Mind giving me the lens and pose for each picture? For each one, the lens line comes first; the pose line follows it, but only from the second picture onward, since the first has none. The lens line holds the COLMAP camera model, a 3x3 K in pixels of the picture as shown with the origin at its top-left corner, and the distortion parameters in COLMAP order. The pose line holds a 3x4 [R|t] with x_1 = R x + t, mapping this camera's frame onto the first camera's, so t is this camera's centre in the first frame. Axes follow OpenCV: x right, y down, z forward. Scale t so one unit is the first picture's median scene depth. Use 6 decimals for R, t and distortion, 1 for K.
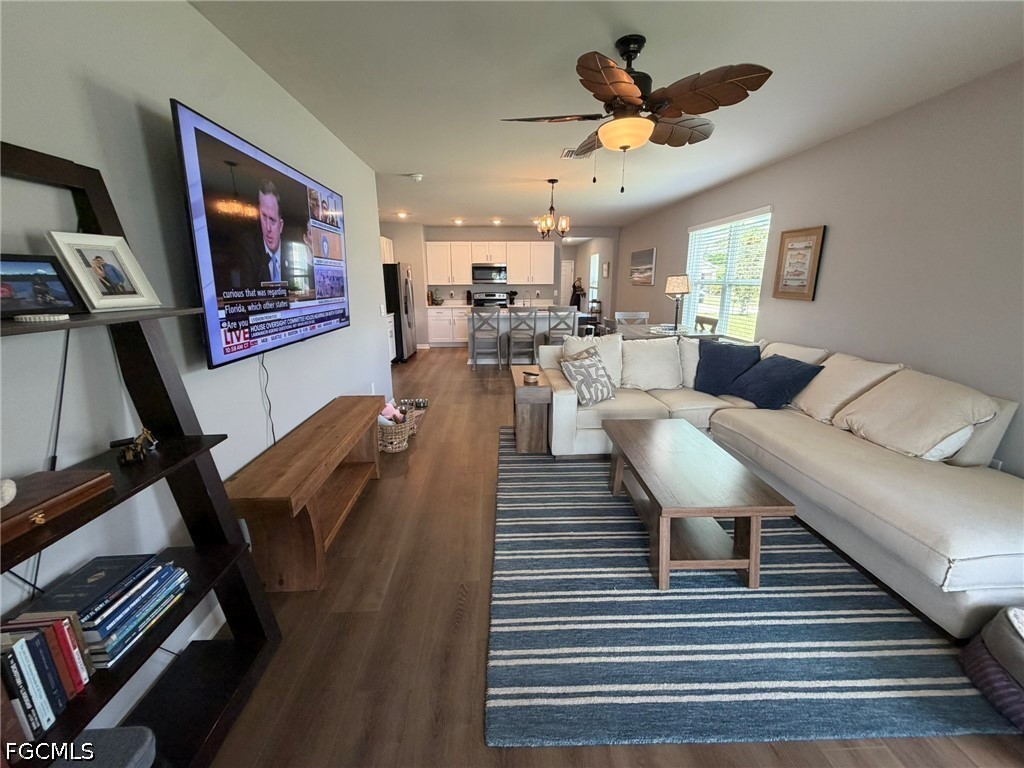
lens RADIAL K [[410.1, 0, 512.0], [0, 410.1, 384.0], [0, 0, 1]] dist [-0.000785, 0.000246]
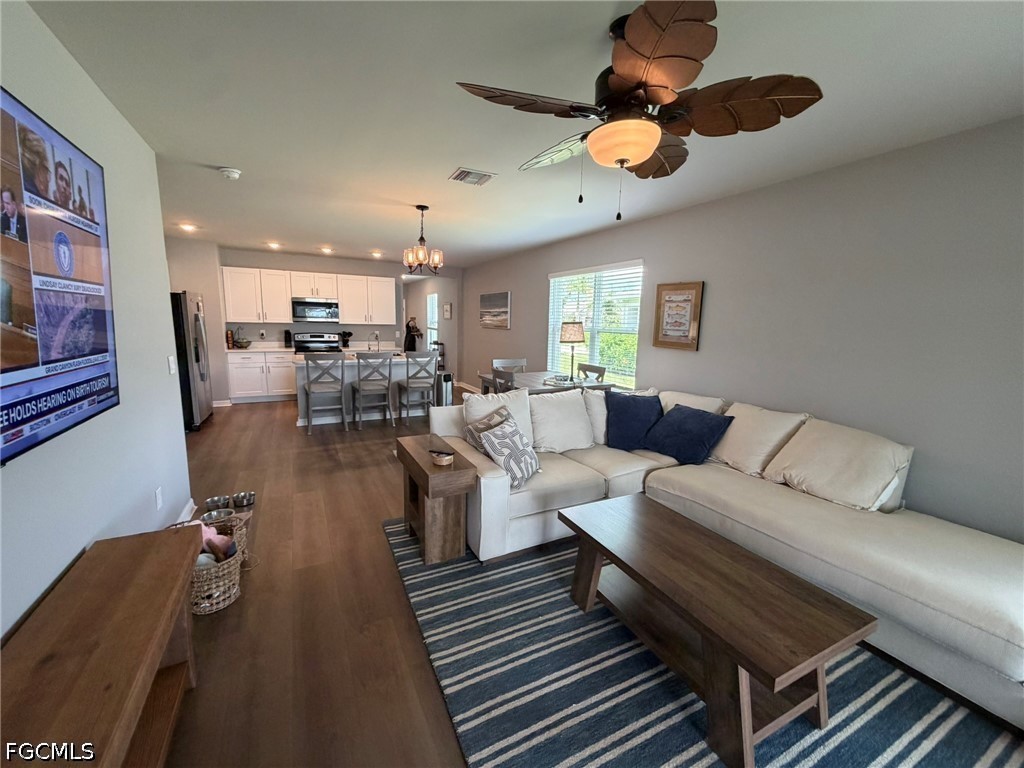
lens RADIAL K [[410.1, 0, 512.0], [0, 410.1, 384.0], [0, 0, 1]] dist [-0.000785, 0.000246]
pose [[0.903265, -0.039187, 0.427289, -0.130206], [0.077615, 0.994316, -0.072885, -0.072513], [-0.422004, 0.098999, 0.901172, 0.242918]]
